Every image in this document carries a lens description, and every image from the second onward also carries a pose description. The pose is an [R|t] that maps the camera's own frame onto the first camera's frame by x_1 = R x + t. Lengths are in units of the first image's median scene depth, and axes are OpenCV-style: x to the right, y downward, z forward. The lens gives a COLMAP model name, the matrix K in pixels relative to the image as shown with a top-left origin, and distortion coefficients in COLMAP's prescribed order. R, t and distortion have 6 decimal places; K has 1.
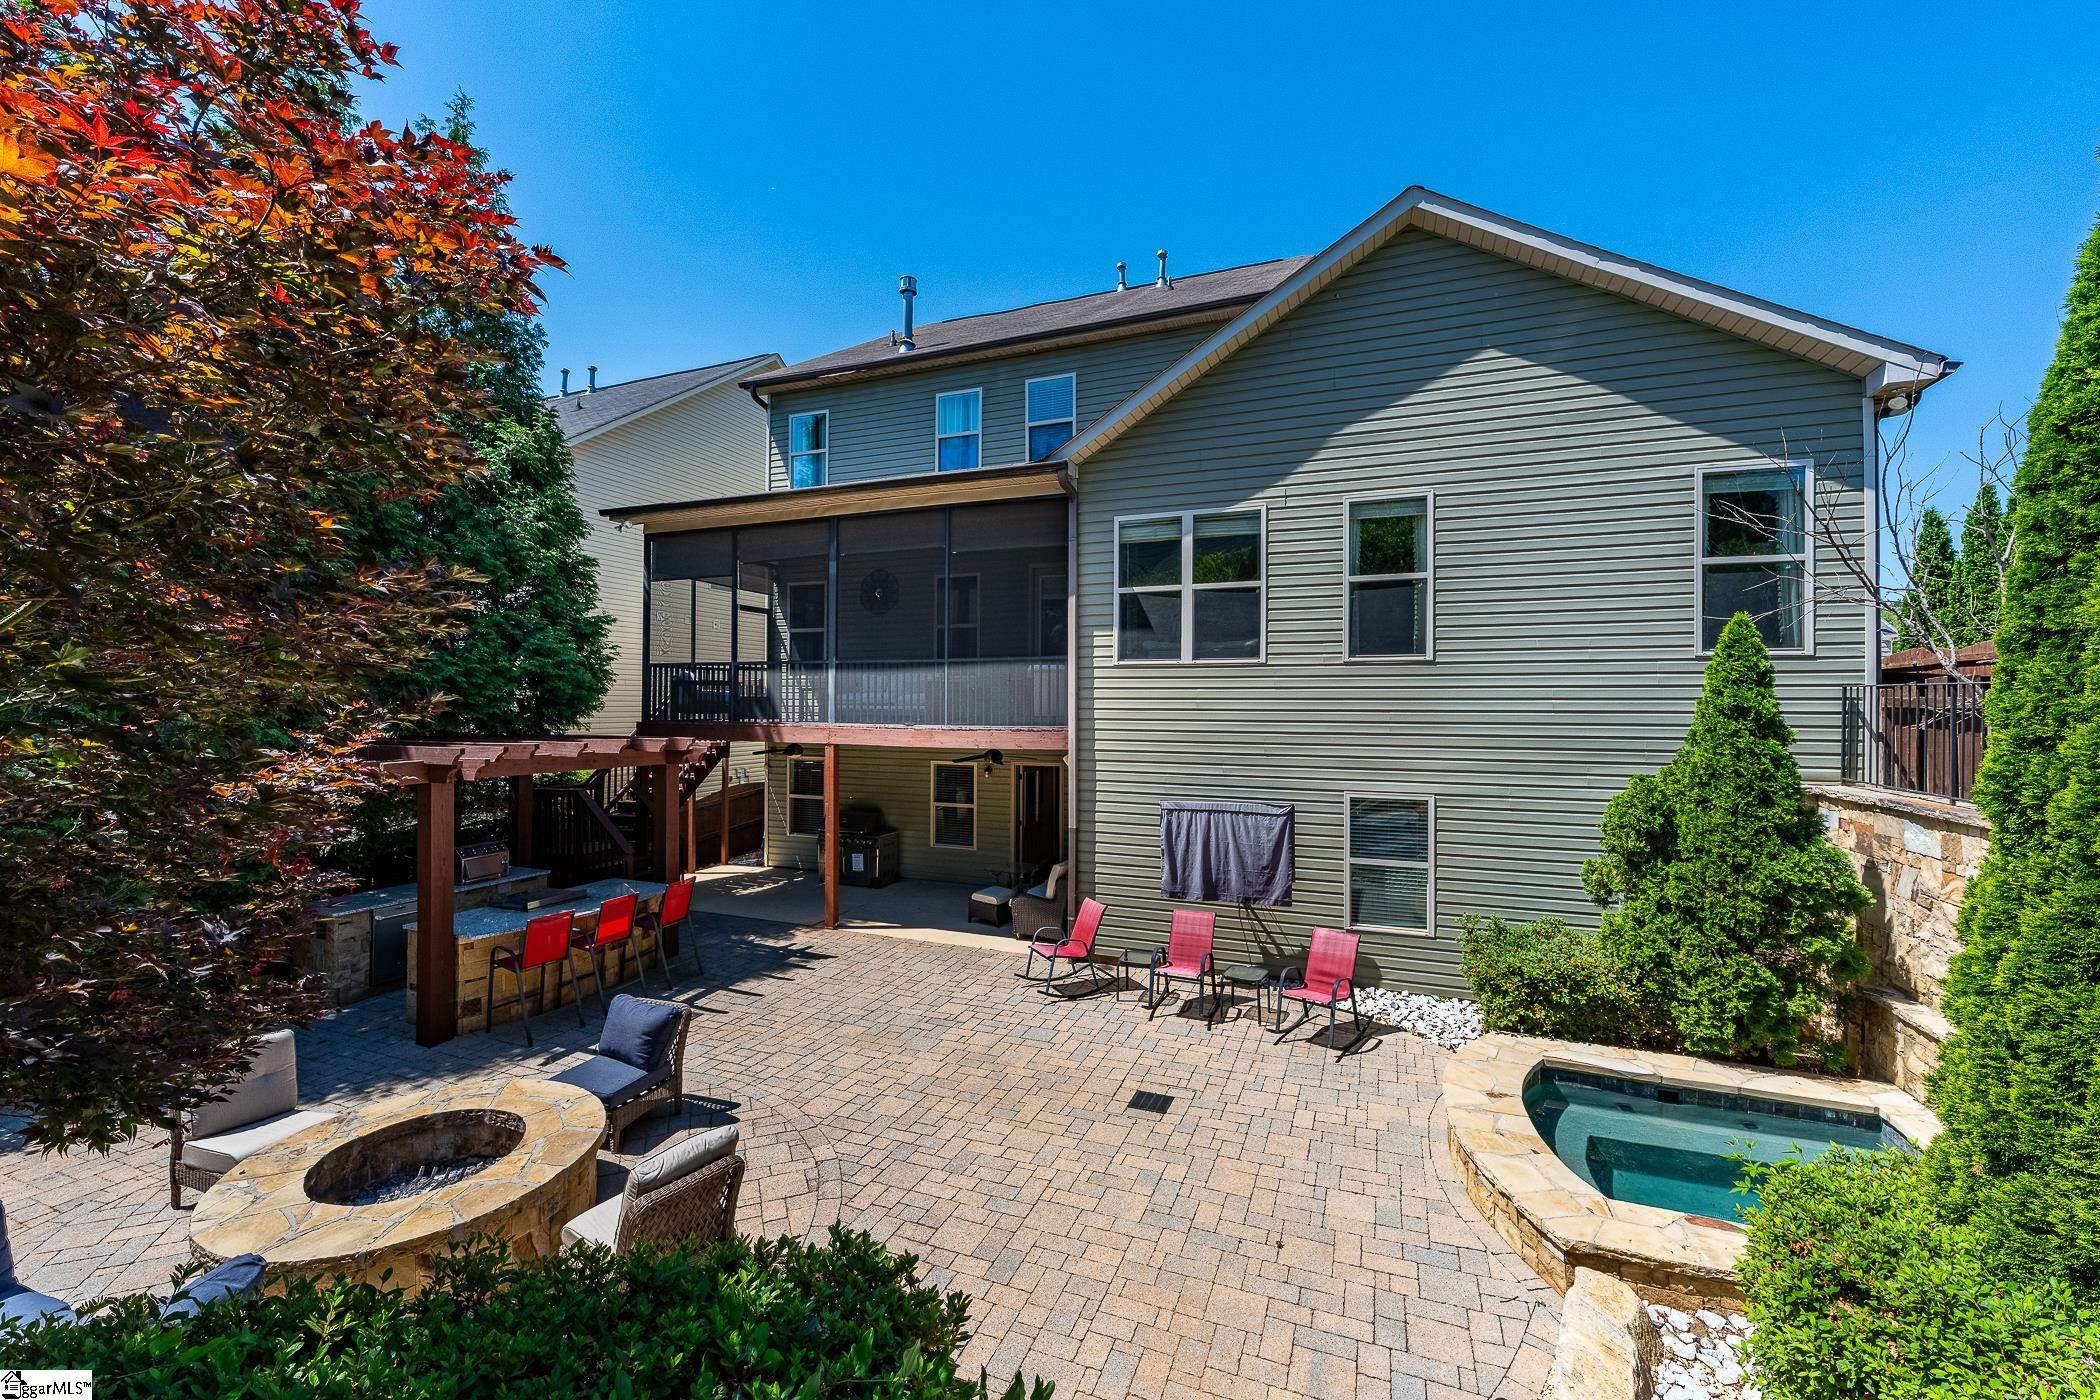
lens RADIAL K [[844.1, 0, 1047.5], [0, 844.1, 698.6], [0, 0, 1]] dist [-0.002734, 0.000595]
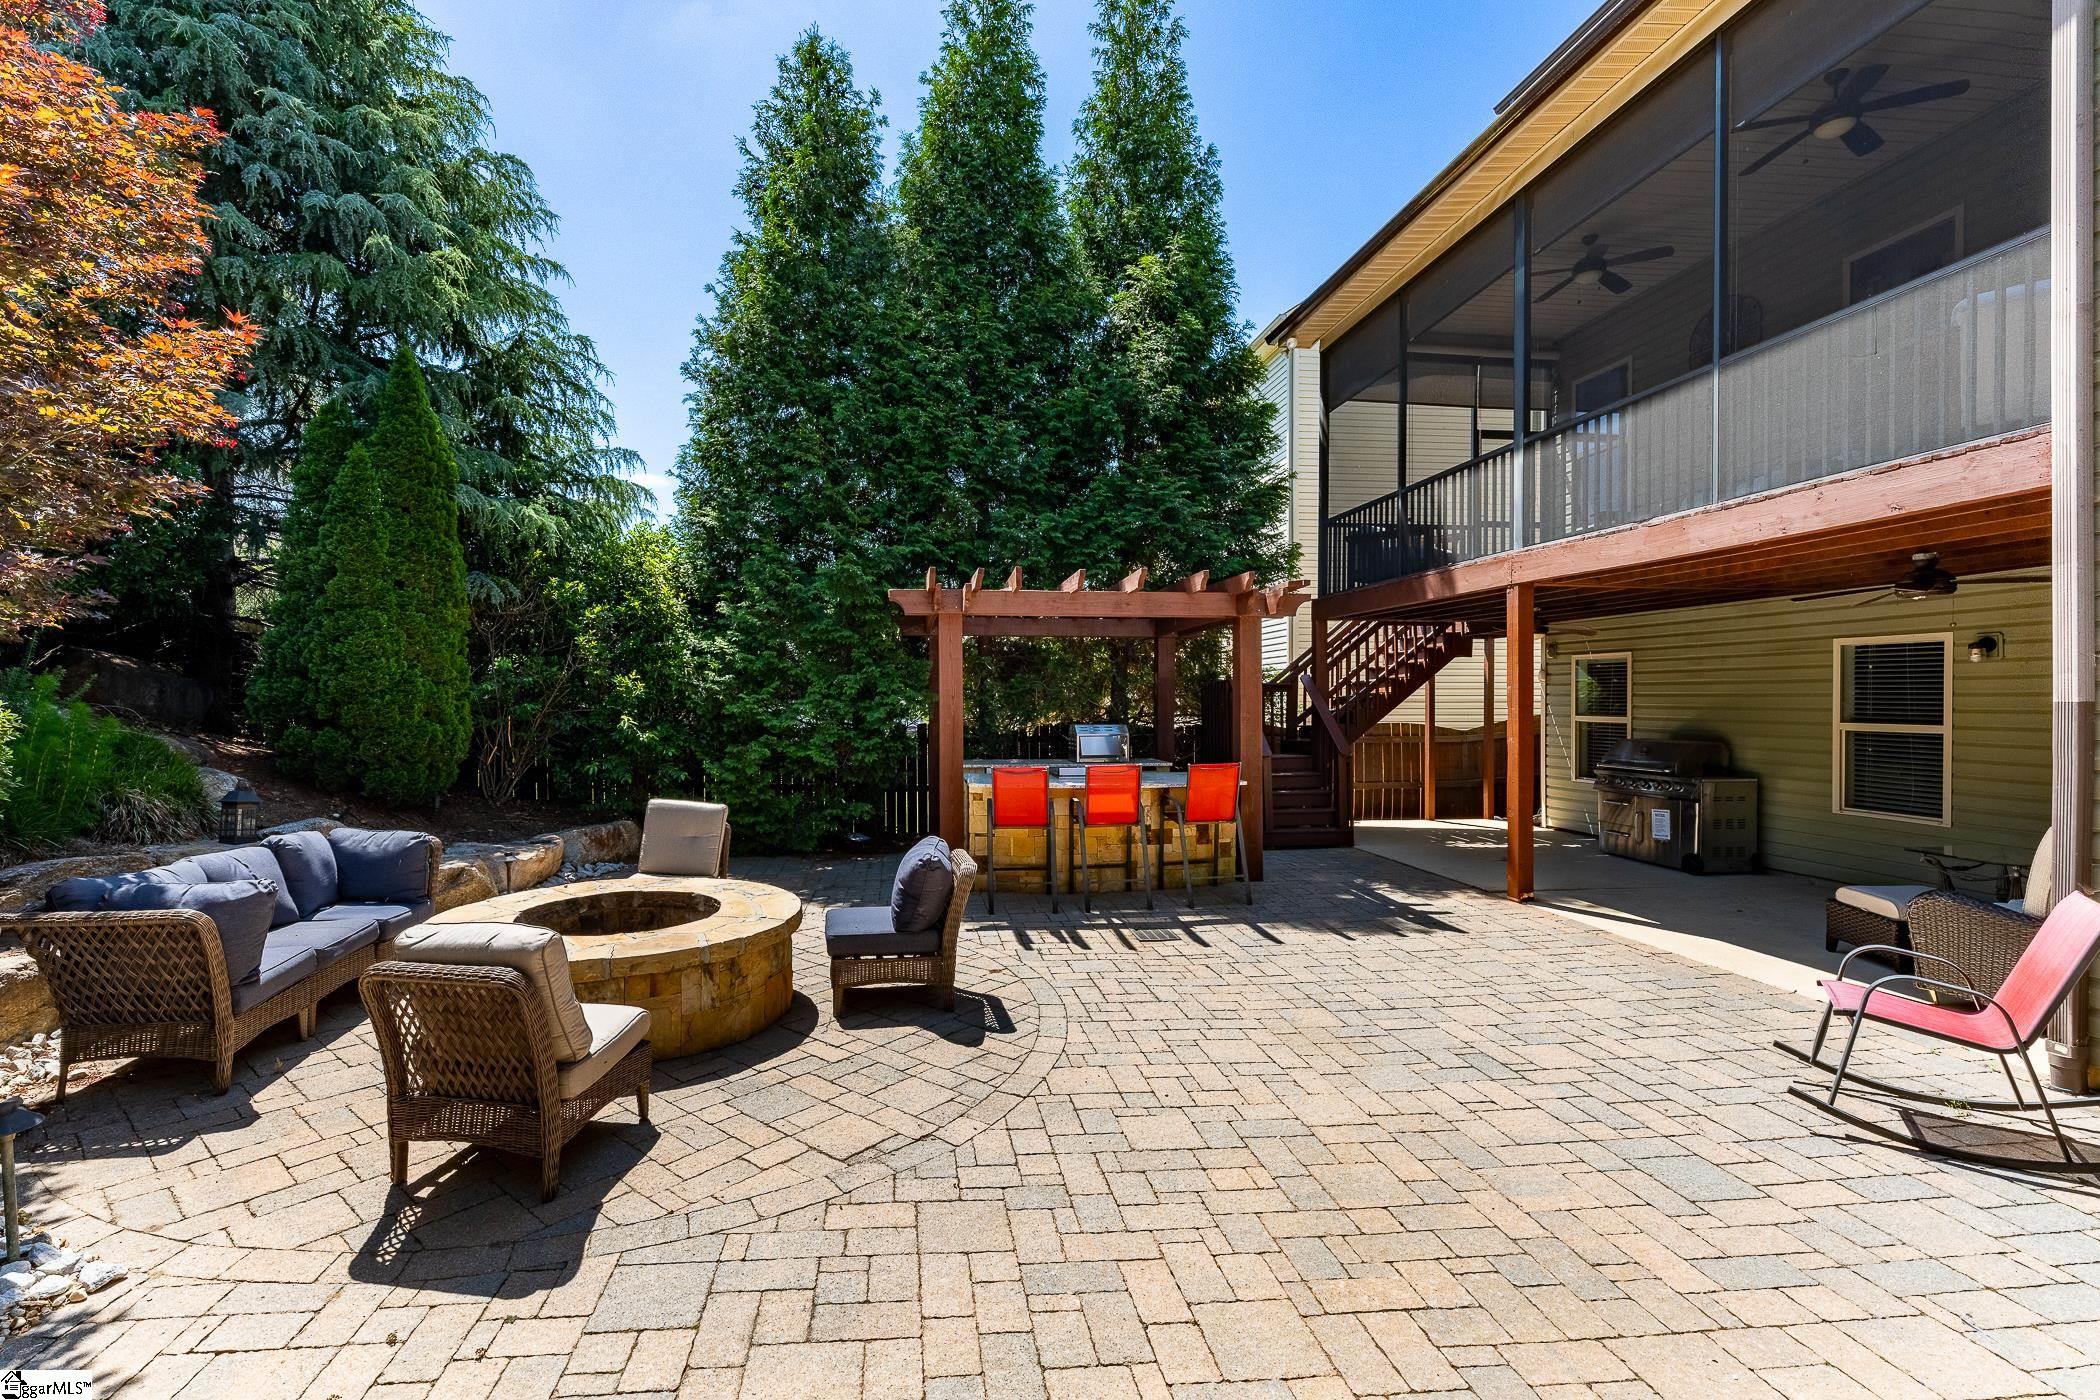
lens RADIAL K [[926.2, 0, 977.7], [0, 926.2, 707.6], [0, 0, 1]] dist [0.001159, 0.000170]
pose [[0.457281, 0.004850, -0.889309, 0.162230], [0.005943, 0.999946, 0.008509, 0.148491], [0.889303, -0.009176, 0.457227, 0.426050]]
